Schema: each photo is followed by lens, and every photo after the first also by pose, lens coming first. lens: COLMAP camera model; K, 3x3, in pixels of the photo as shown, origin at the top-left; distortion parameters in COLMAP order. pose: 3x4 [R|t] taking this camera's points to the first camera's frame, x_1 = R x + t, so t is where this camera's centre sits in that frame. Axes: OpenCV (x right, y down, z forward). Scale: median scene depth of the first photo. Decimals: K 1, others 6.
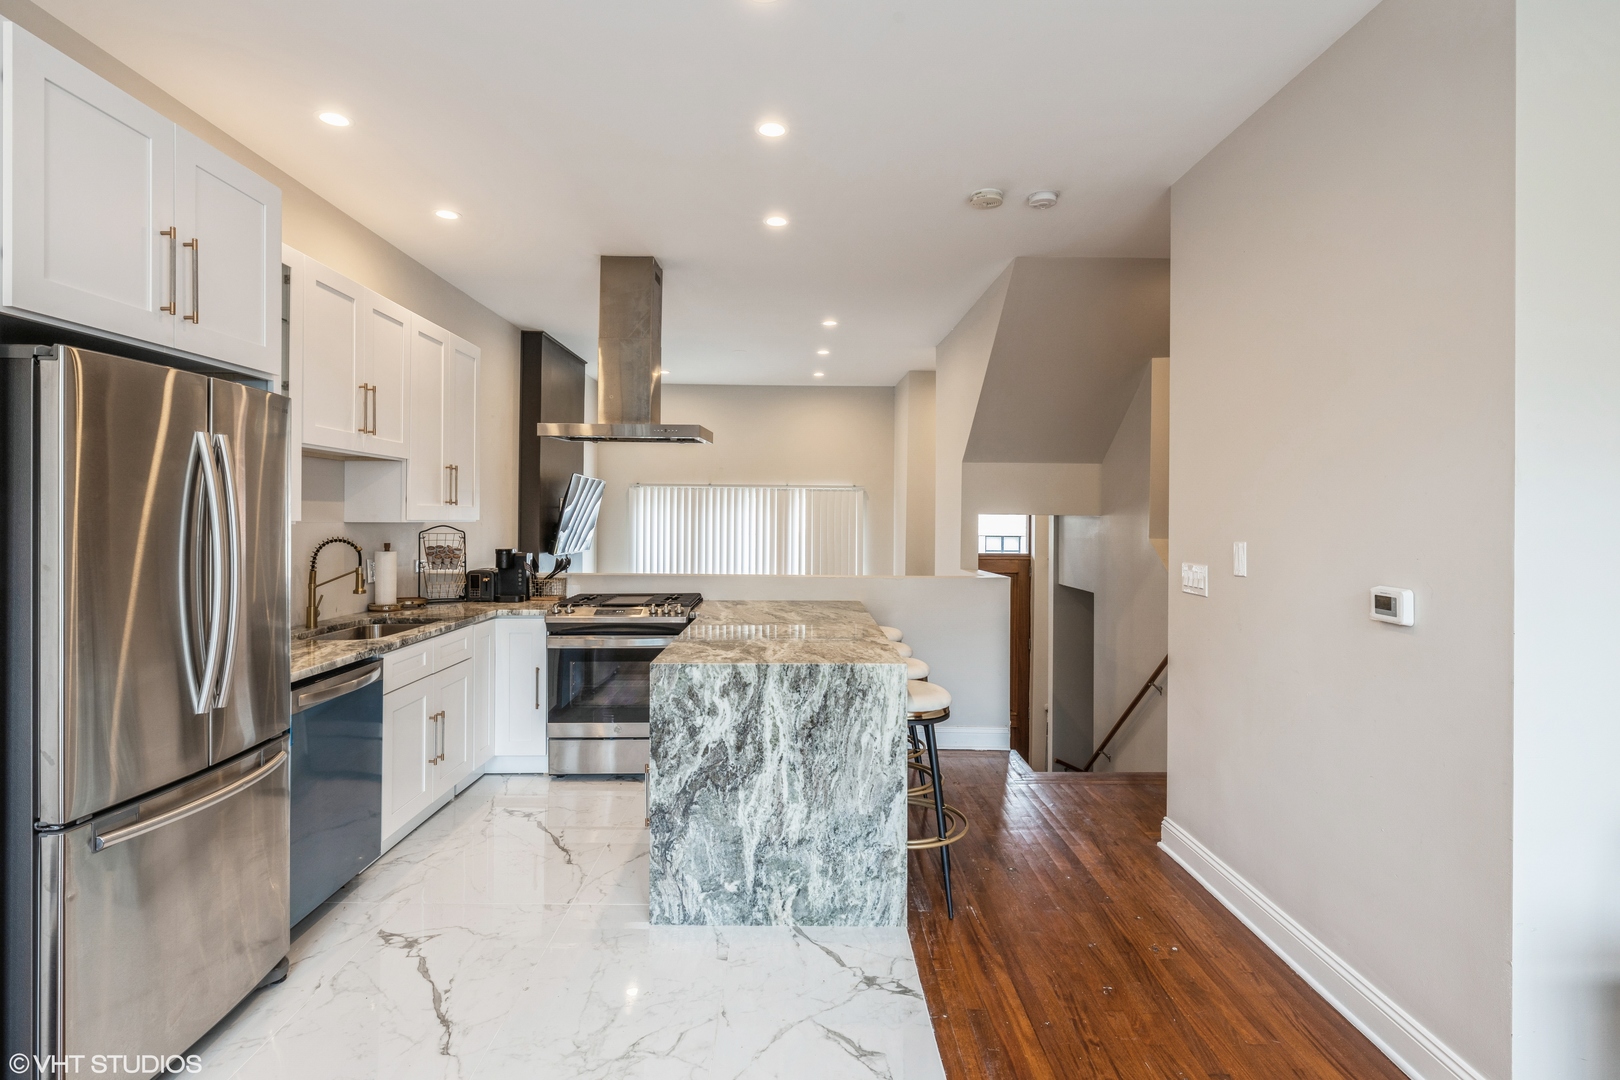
lens RADIAL K [[835.7, 0, 811.8], [0, 835.7, 511.5], [0, 0, 1]] dist [-0.002404, 0.000533]
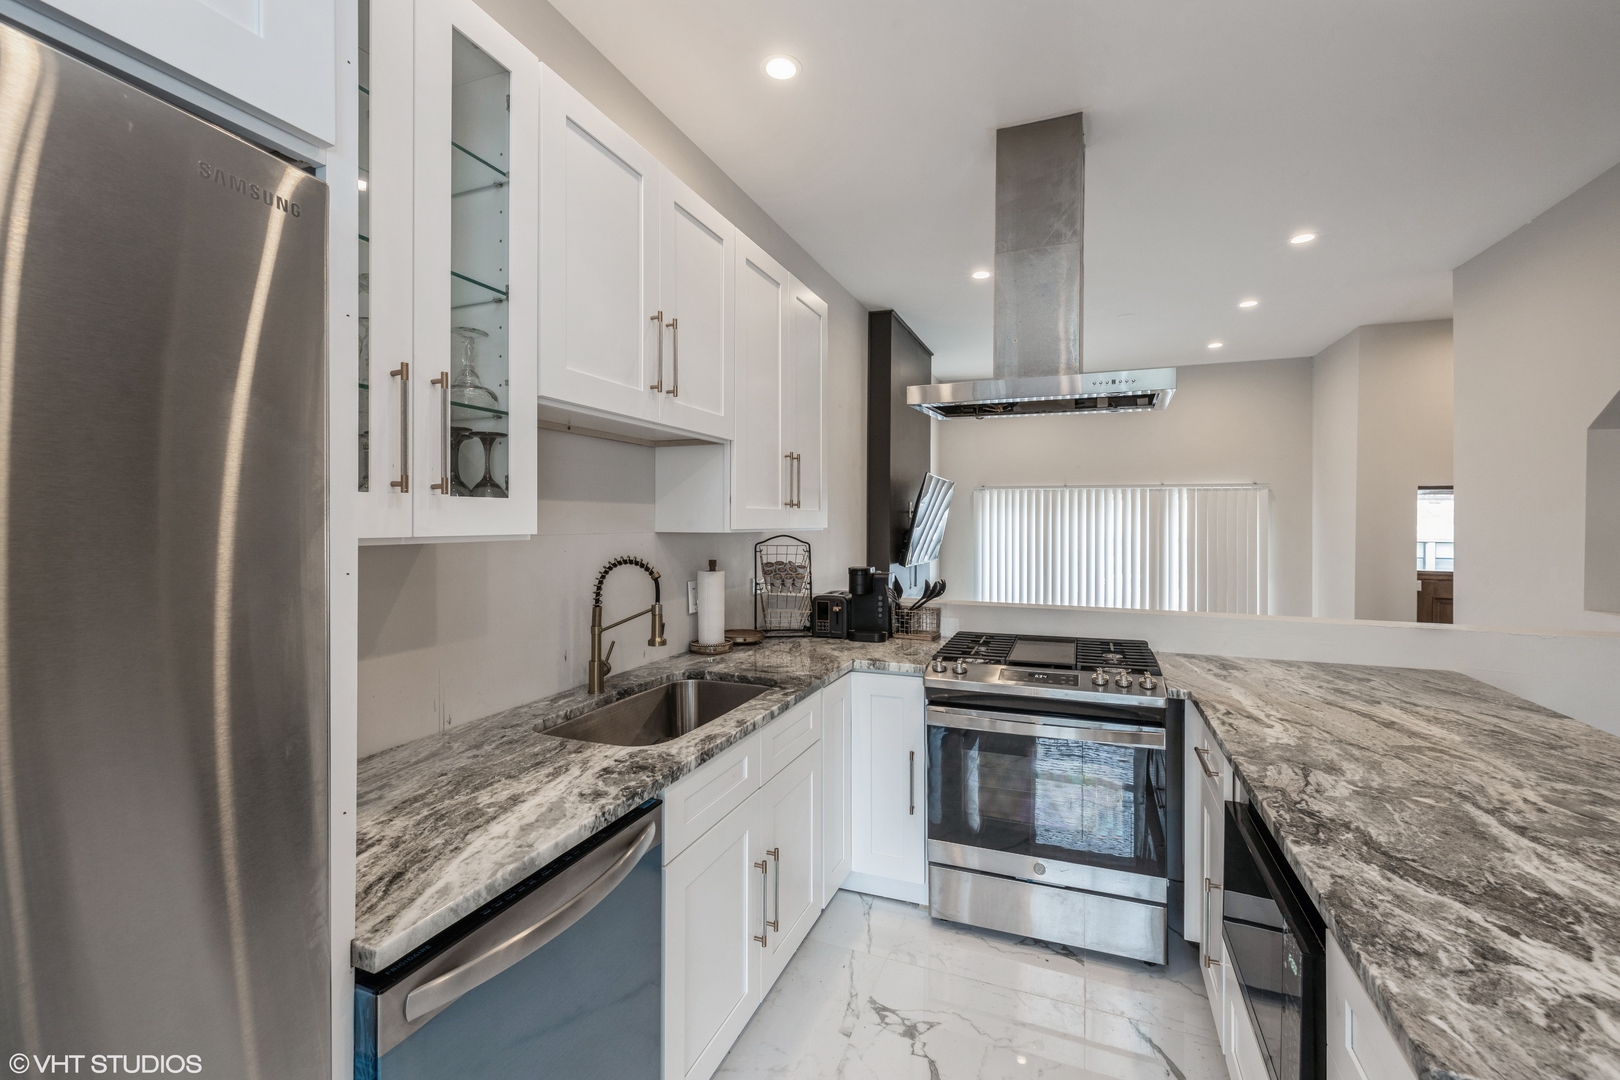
lens RADIAL K [[685.6, 0, 812.4], [0, 685.6, 517.9], [0, 0, 1]] dist [0.000176, 0.000700]
pose [[0.923270, -0.005251, -0.384117, -0.291782], [0.005539, 0.999985, -0.000356, 0.001692], [0.384112, -0.001799, 0.923285, 0.714485]]
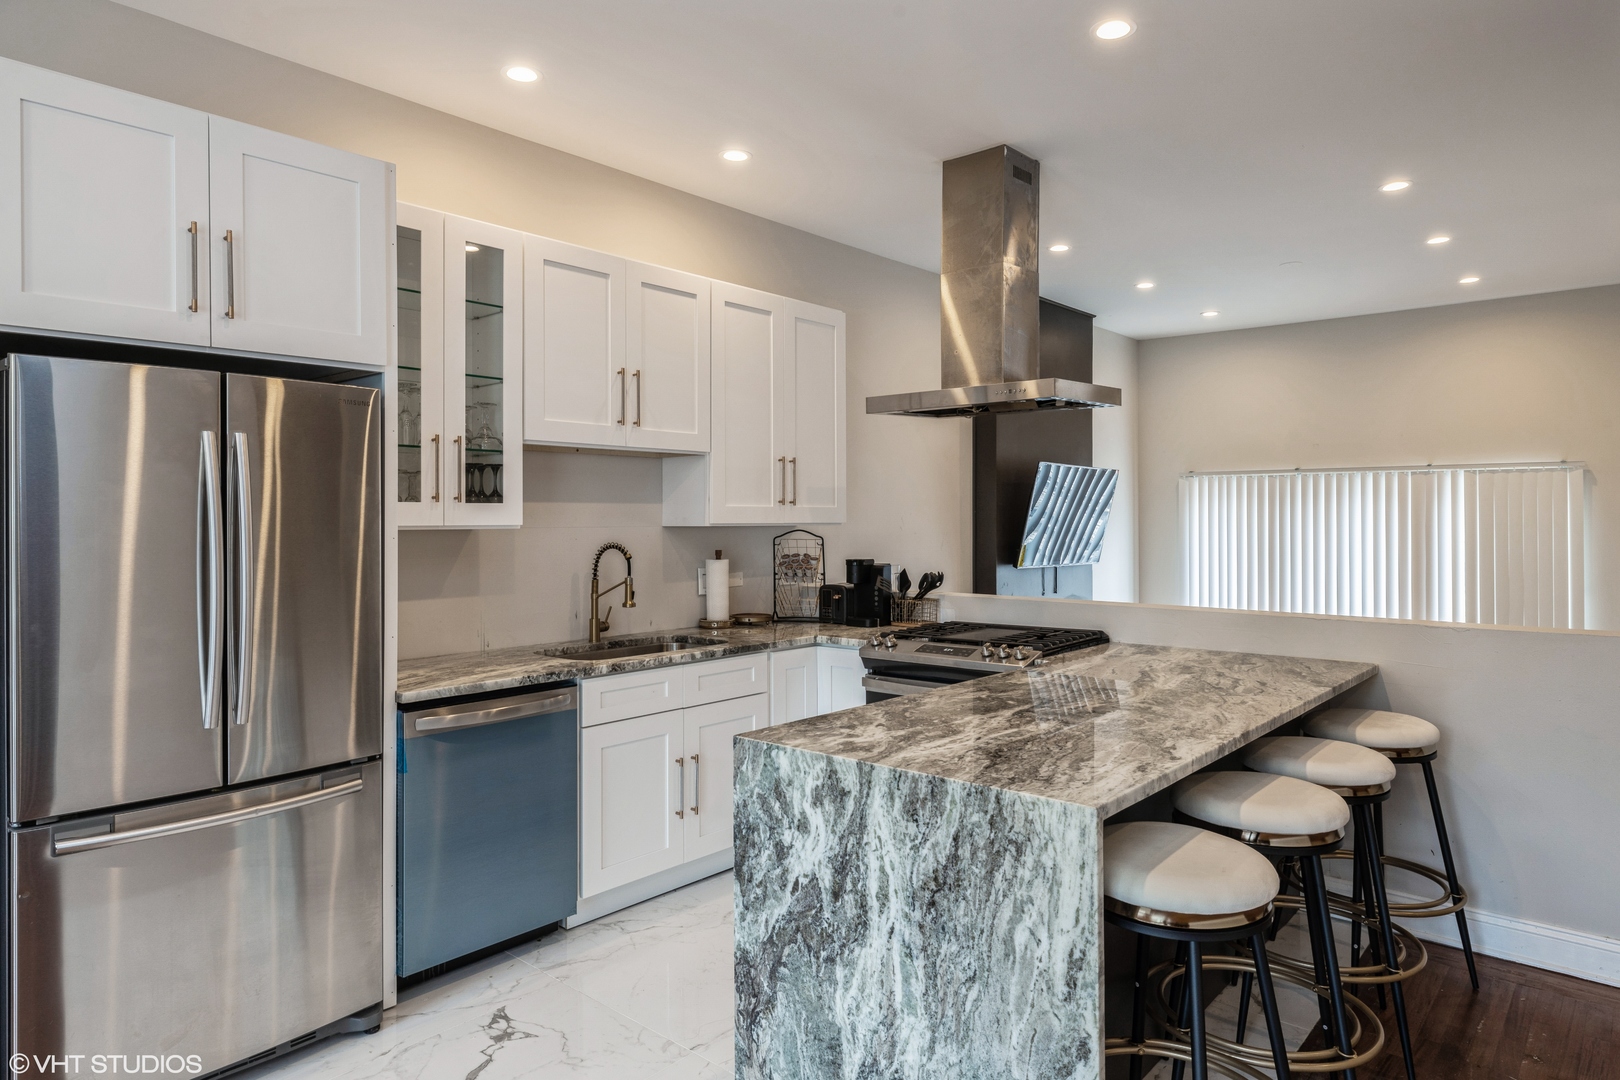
lens RADIAL K [[984.7, 0, 813.7], [0, 984.7, 511.0], [0, 0, 1]] dist [-0.002916, 0.002434]
pose [[0.745073, -0.013017, -0.666856, 0.381716], [0.011089, 0.999913, -0.007128, 0.008250], [0.666891, -0.002084, 0.745153, 0.453719]]
